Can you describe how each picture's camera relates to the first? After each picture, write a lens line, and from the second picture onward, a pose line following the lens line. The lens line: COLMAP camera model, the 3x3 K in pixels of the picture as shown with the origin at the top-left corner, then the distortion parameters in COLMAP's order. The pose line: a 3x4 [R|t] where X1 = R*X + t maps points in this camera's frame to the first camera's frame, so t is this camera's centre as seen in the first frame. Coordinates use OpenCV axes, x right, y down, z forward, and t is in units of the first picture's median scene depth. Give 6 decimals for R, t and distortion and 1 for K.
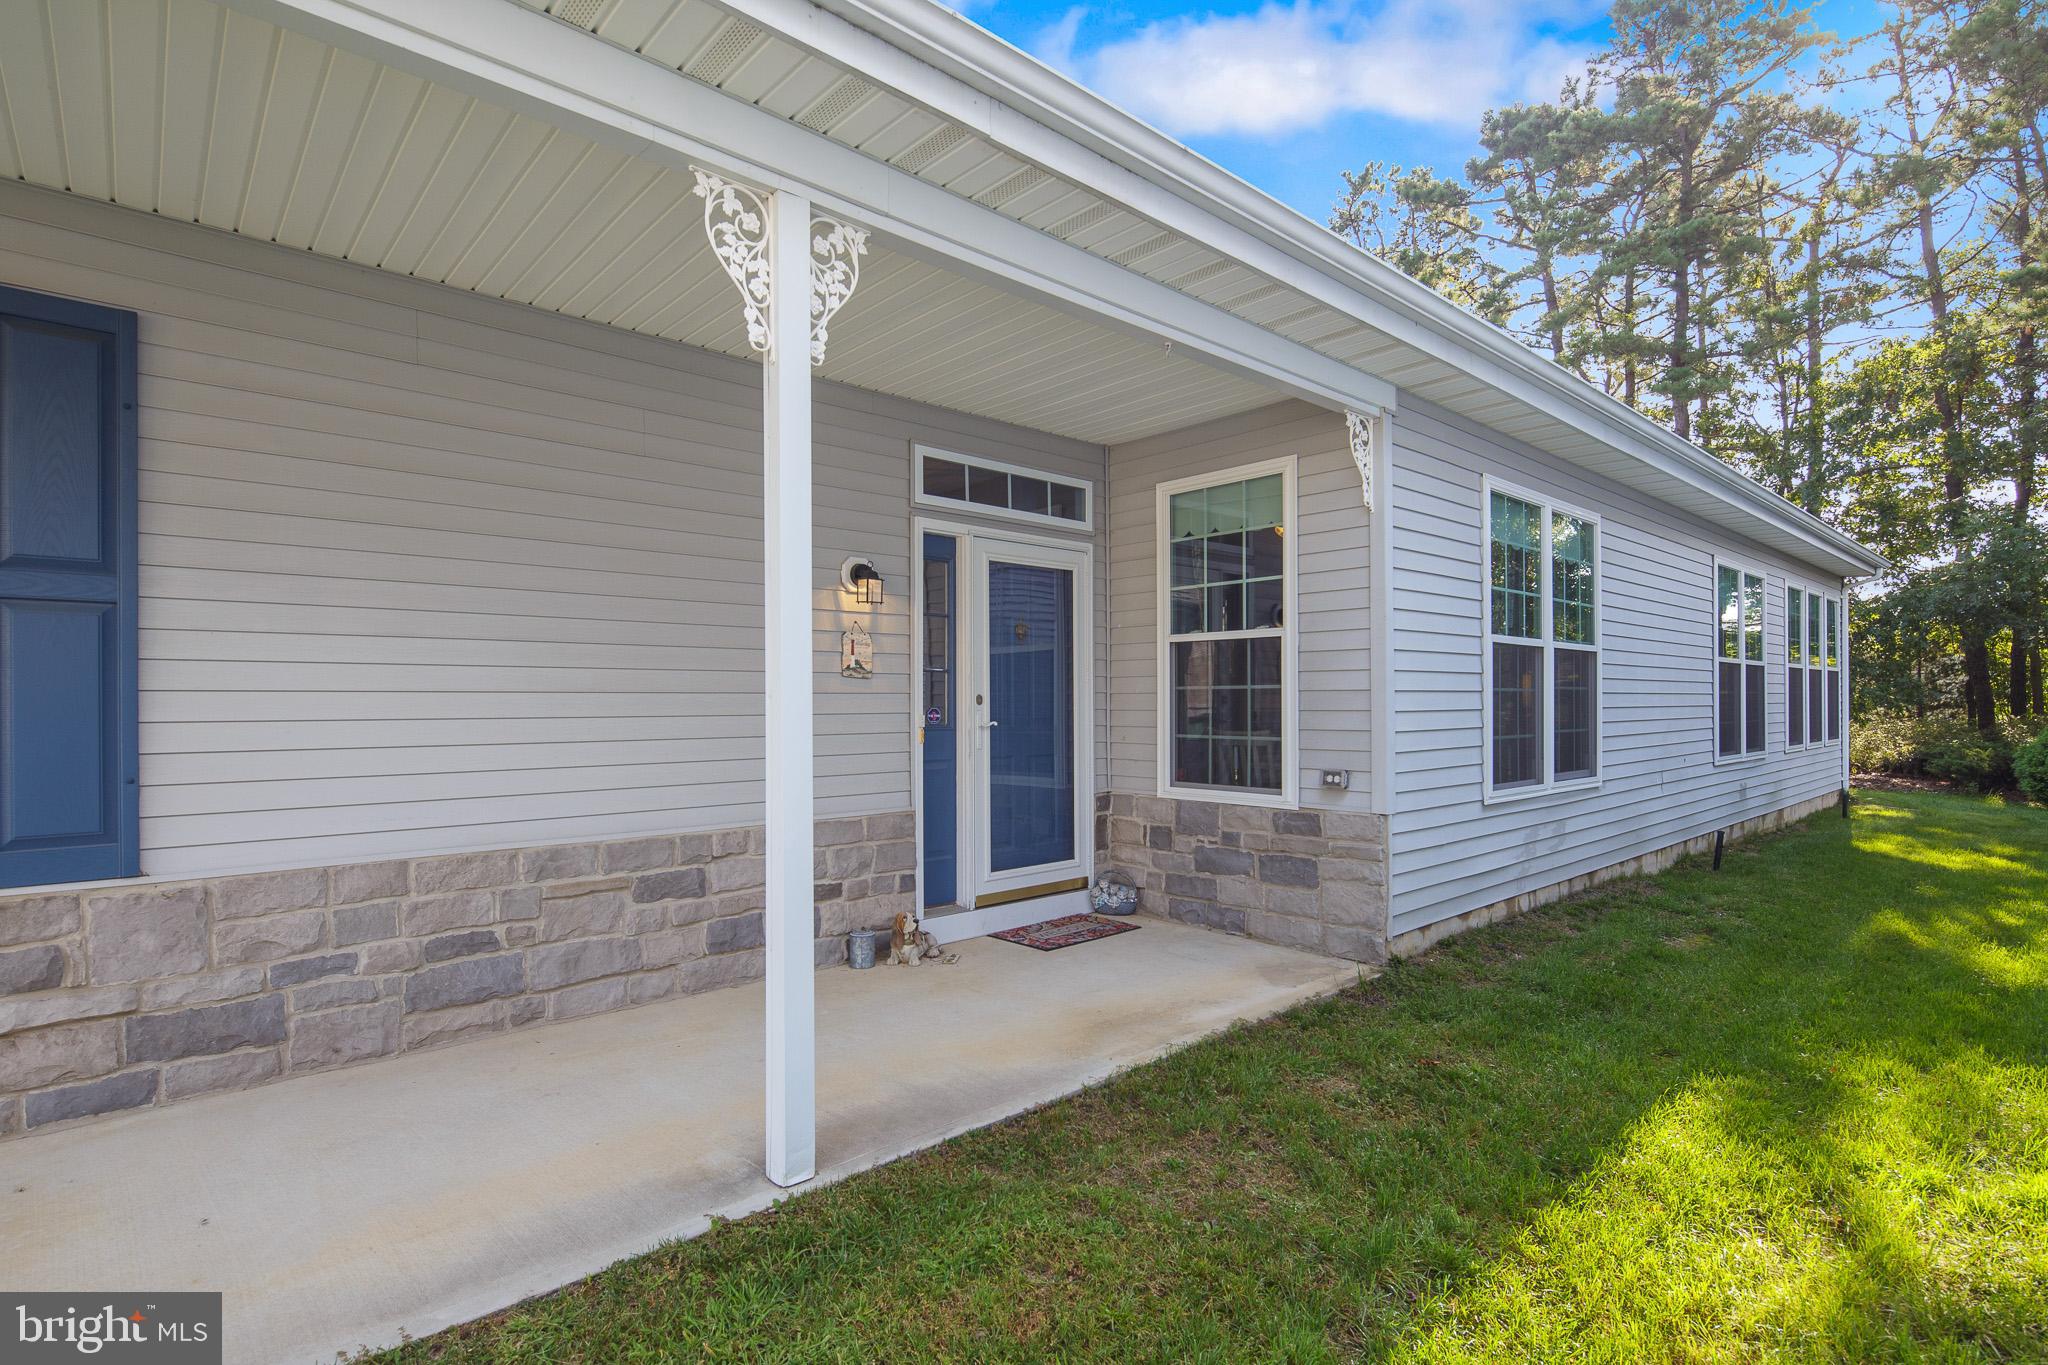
lens RADIAL K [[1019.1, 0, 1010.4], [0, 1019.1, 698.4], [0, 0, 1]] dist [-0.003821, -0.002734]
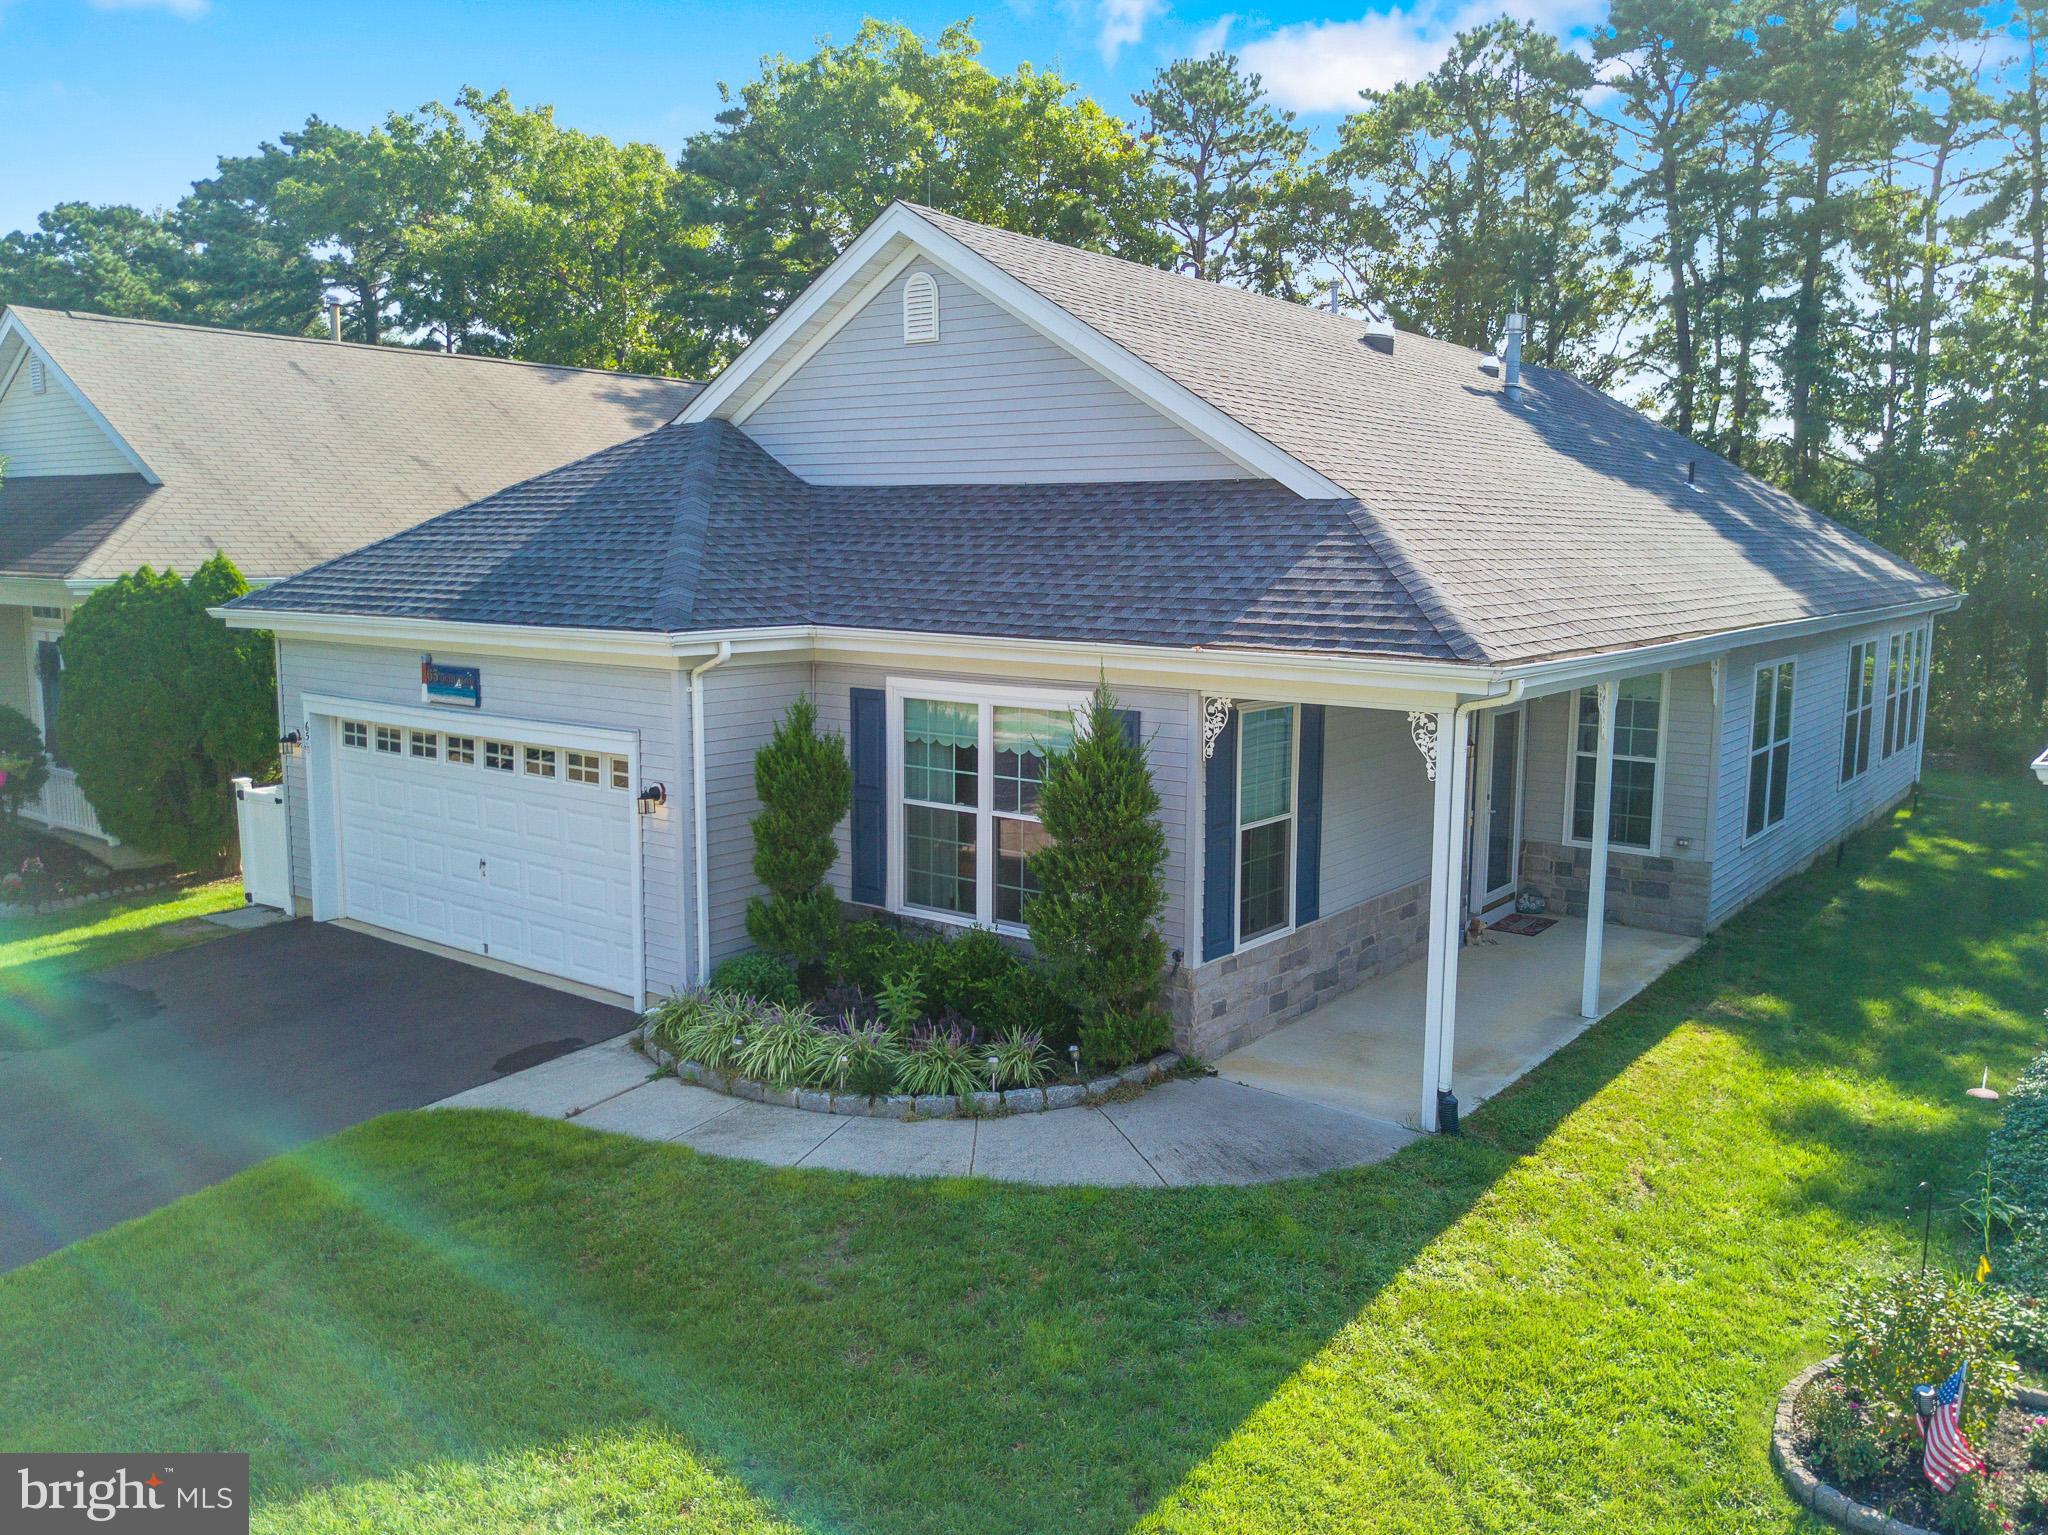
lens RADIAL K [[1575.6, 0, 1026.7], [0, 1575.6, 756.5], [0, 0, 1]] dist [0.023482, -0.040780]
pose [[0.984112, -0.012043, 0.177141, -1.017010], [-0.012598, 0.990446, 0.137323, -0.339419], [-0.177103, -0.137372, 0.974558, -1.178630]]
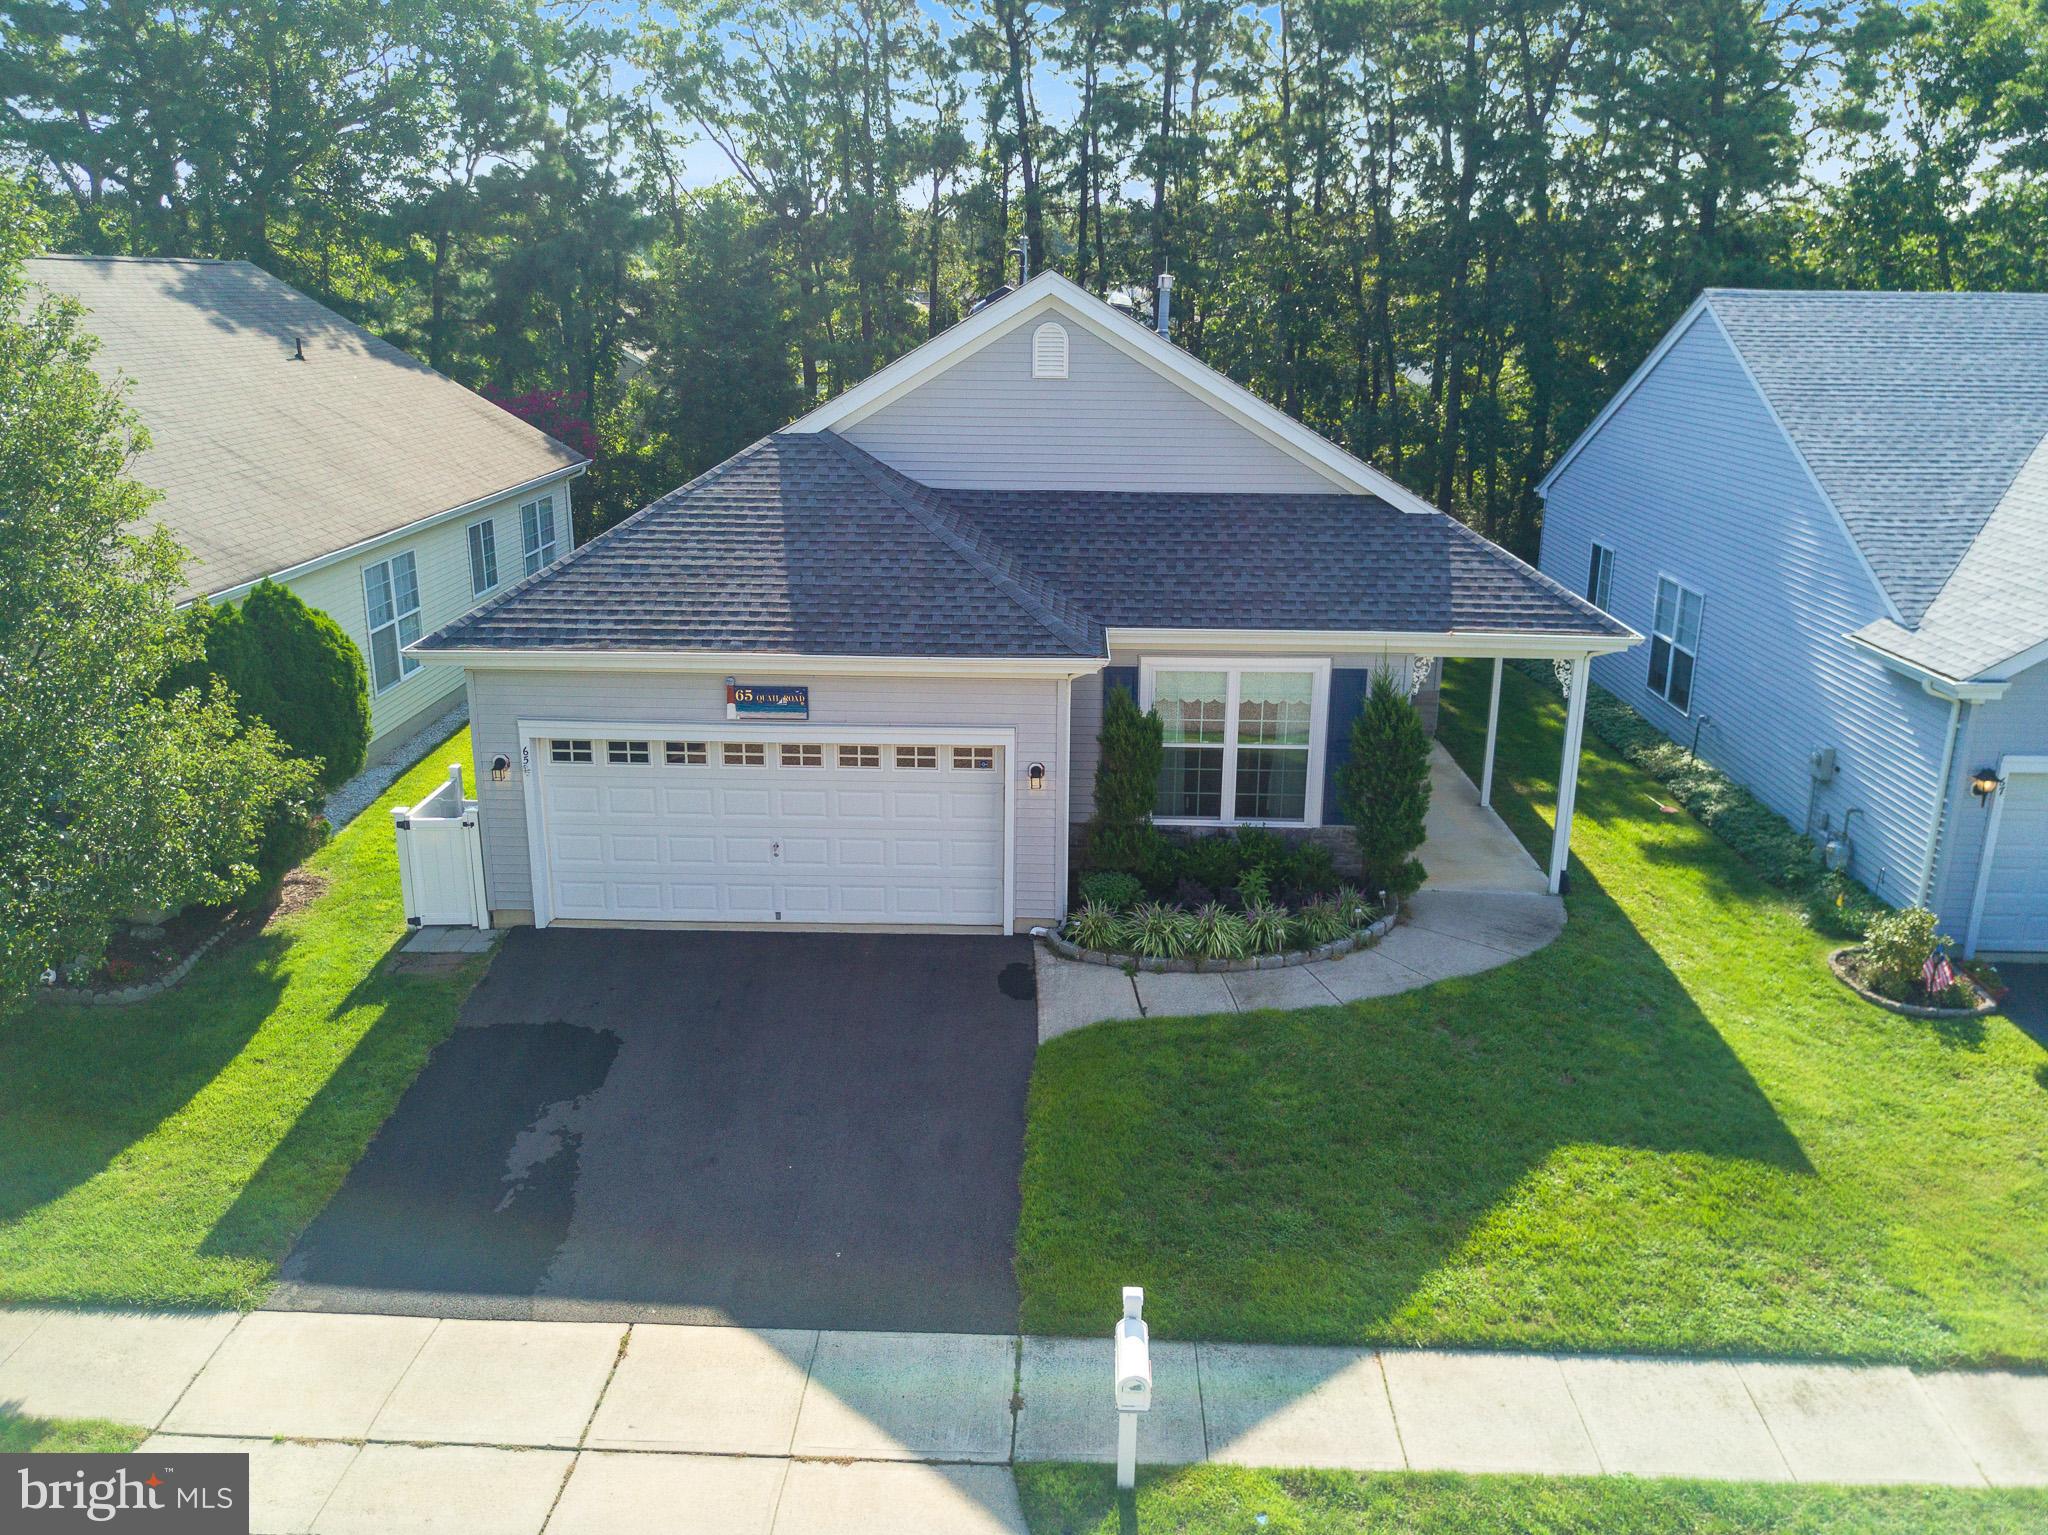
lens RADIAL K [[1575.6, 0, 1026.3], [0, 1575.6, 771.8], [0, 0, 1]] dist [0.023482, -0.040780]
pose [[0.700008, -0.198736, 0.685925, -2.678304], [-0.013619, 0.956608, 0.291061, -0.715841], [-0.714005, -0.213086, 0.666927, -0.925584]]
